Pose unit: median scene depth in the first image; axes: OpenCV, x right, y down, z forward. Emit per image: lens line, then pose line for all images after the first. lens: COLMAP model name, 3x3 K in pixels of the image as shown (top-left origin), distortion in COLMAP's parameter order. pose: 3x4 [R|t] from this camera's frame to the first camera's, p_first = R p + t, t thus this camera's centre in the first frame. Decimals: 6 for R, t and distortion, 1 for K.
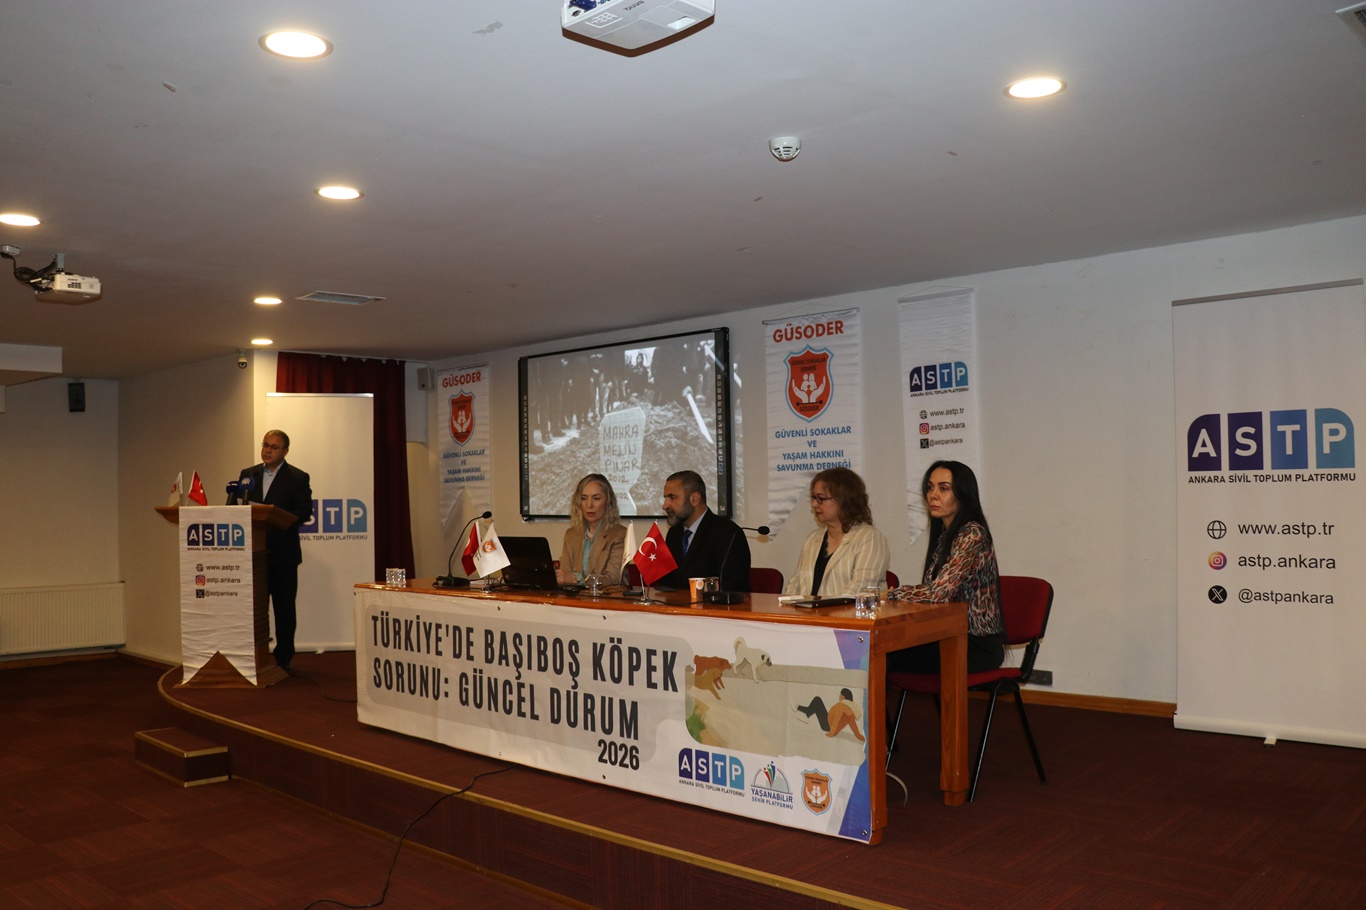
lens RADIAL K [[1197.7, 0, 683.0], [0, 1197.7, 455.0], [0, 0, 1]] dist [-0.191173, 0.189848]
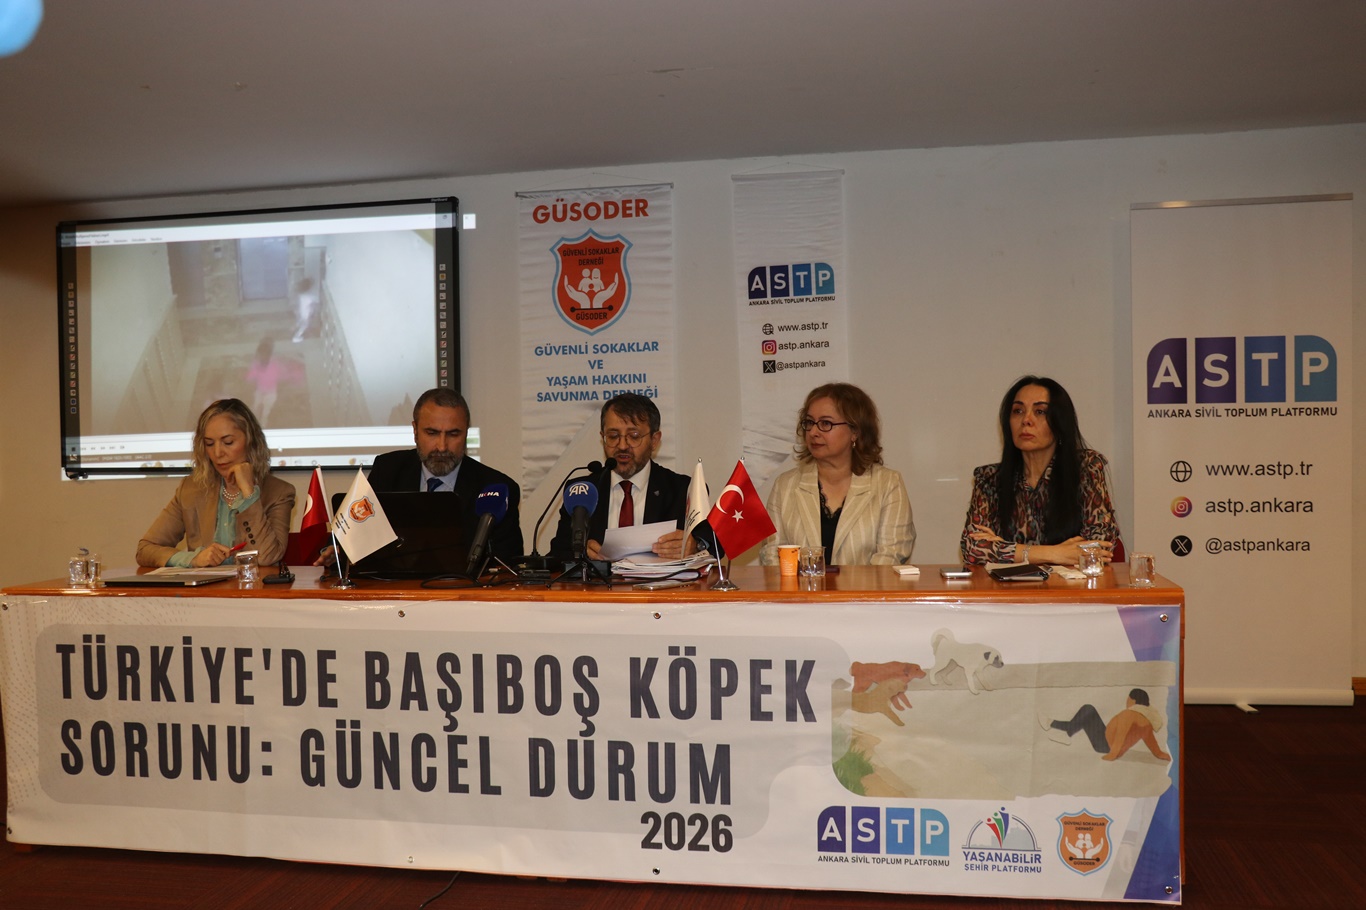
lens RADIAL K [[1346.1, 0, 683.0], [0, 1346.1, 455.0], [0, 0, 1]] dist [-0.147984, 0.242443]
pose [[0.841002, -0.003086, 0.541024, -0.395235], [-0.014392, 0.999502, 0.028073, 0.030012], [-0.540841, -0.031396, 0.840539, 0.372117]]
